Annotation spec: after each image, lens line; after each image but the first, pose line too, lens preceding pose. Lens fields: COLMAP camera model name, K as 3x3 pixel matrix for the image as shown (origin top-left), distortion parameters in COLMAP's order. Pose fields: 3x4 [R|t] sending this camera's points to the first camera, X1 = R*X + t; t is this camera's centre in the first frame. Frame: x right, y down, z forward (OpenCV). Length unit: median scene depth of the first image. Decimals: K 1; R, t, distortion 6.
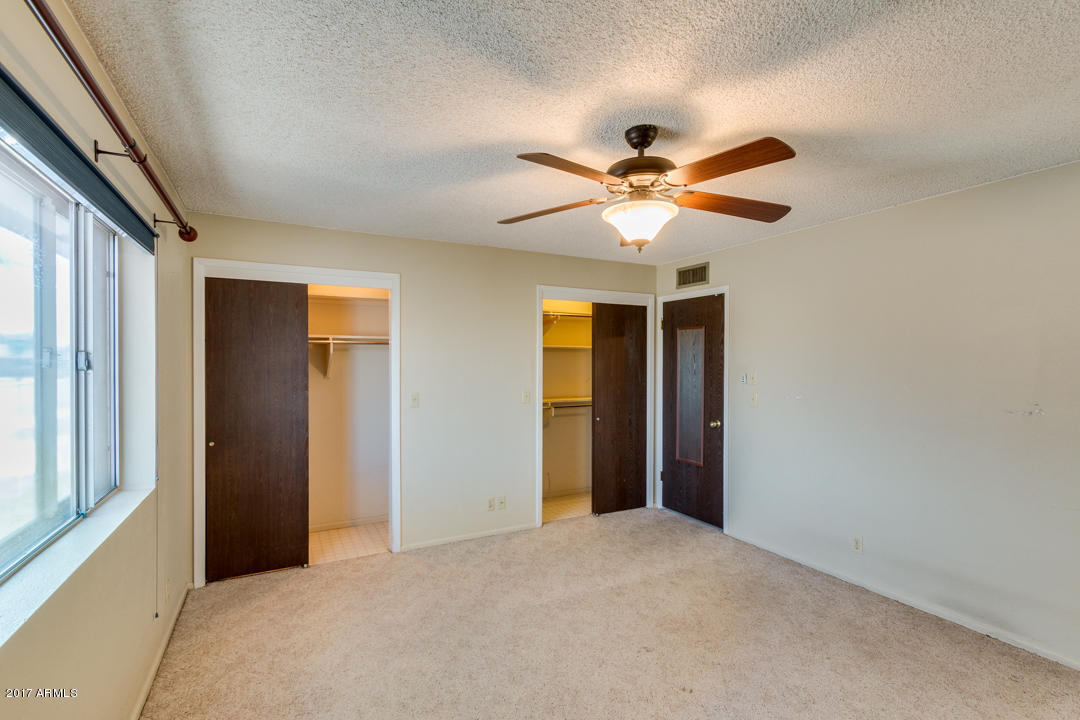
lens RADIAL K [[492.9, 0, 538.8], [0, 492.9, 361.2], [0, 0, 1]] dist [0.001697, 0.000123]
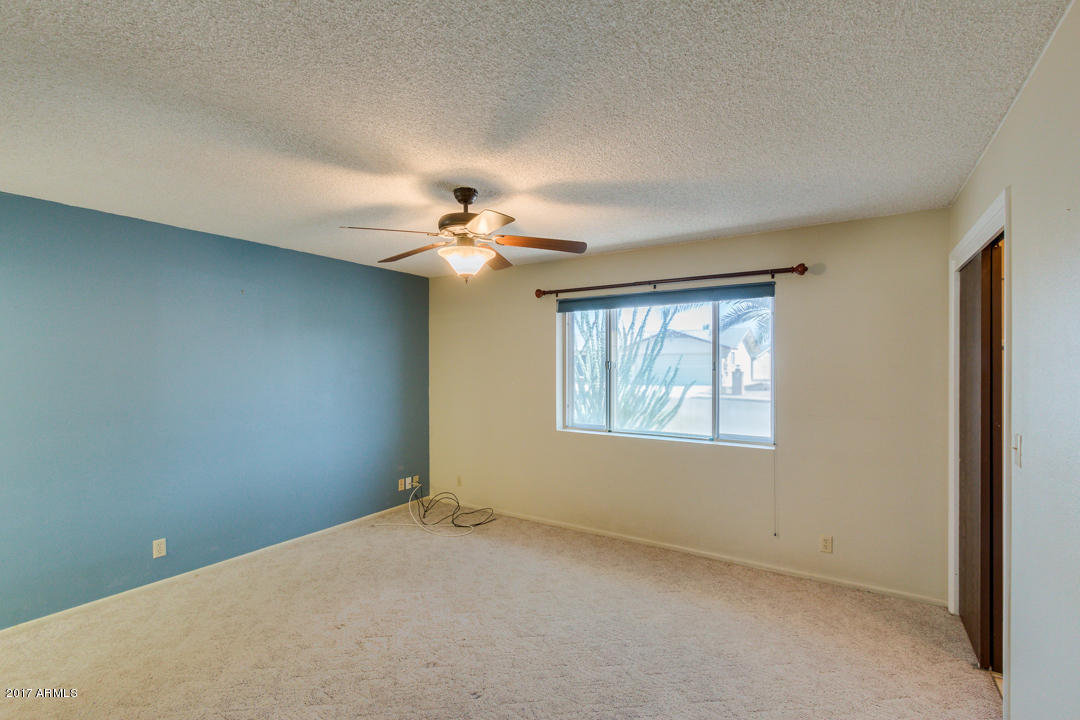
lens RADIAL K [[492.9, 0, 533.5], [0, 492.9, 364.8], [0, 0, 1]] dist [0.001697, 0.000123]
pose [[-0.876579, -0.001409, -0.481256, 0.367148], [0.000823, 0.999990, -0.004428, 0.001316], [0.481258, -0.004278, -0.876569, 1.208369]]
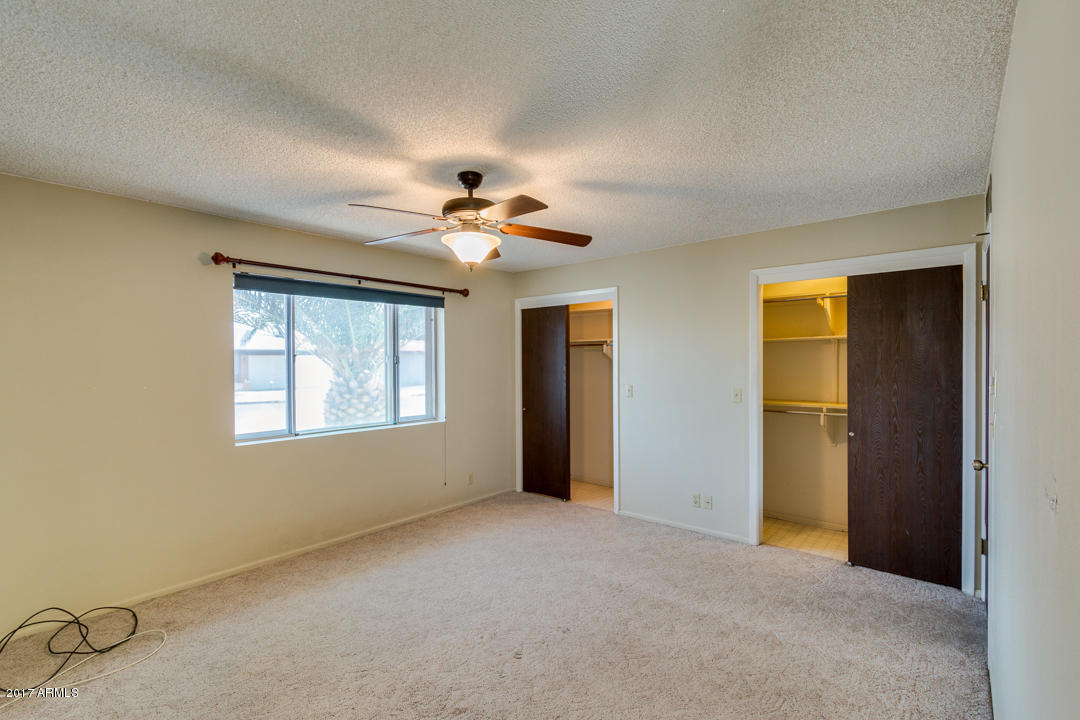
lens RADIAL K [[492.9, 0, 544.7], [0, 492.9, 363.9], [0, 0, 1]] dist [0.001697, 0.000123]
pose [[0.376619, 0.003378, -0.926362, 0.780952], [0.008564, 0.999938, 0.007128, 0.003834], [0.926329, -0.010618, 0.376567, 0.376071]]
